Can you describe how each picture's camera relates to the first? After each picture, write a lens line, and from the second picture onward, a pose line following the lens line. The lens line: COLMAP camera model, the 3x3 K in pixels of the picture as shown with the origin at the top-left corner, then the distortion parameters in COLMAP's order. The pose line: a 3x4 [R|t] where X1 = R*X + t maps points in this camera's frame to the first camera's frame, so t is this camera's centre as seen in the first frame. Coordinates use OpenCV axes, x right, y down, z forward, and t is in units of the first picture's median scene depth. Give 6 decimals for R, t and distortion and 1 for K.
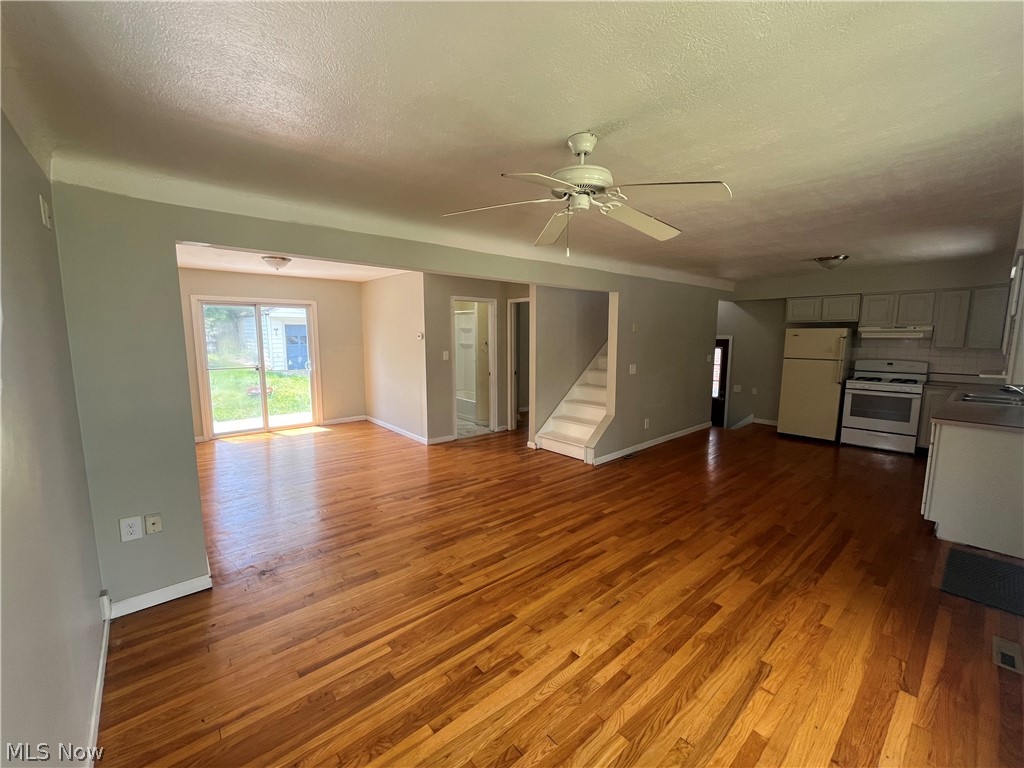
lens RADIAL K [[418.3, 0, 508.0], [0, 418.3, 387.2], [0, 0, 1]] dist [0.001430, 0.000249]
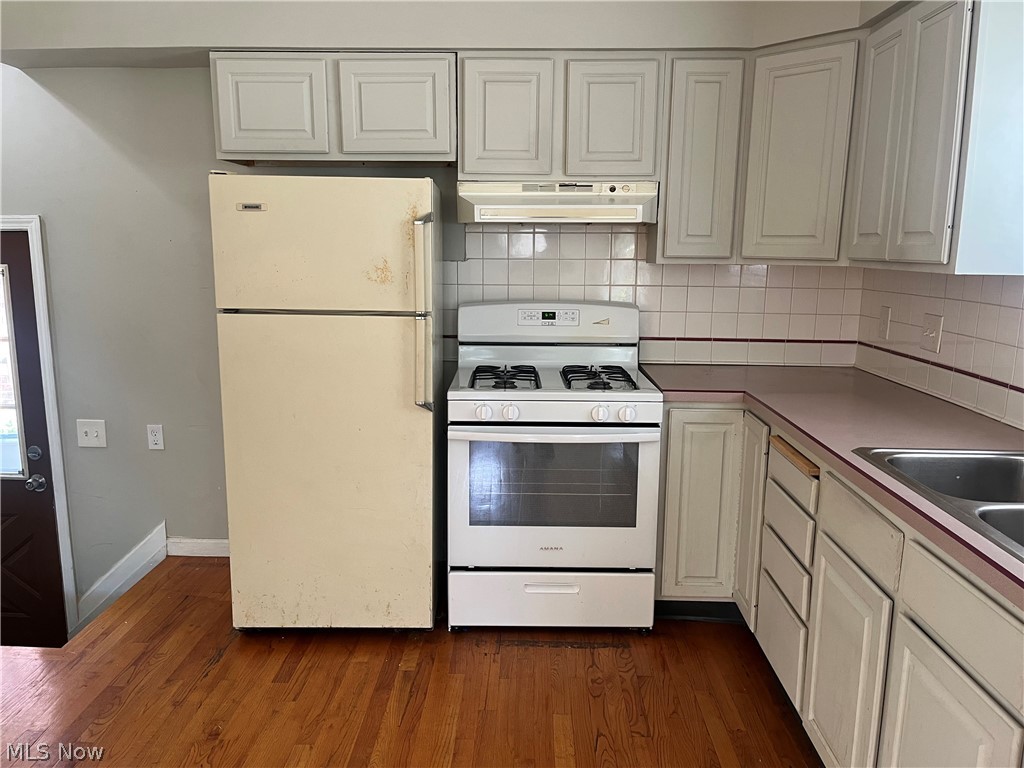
lens RADIAL K [[781.4, 0, 508.7], [0, 781.4, 386.1], [0, 0, 1]] dist [0.031744, -0.000009]
pose [[0.672298, -0.128375, 0.729064, 0.483660], [0.084138, 0.991718, 0.097037, -0.061761], [-0.735483, -0.003896, 0.677531, 0.644810]]
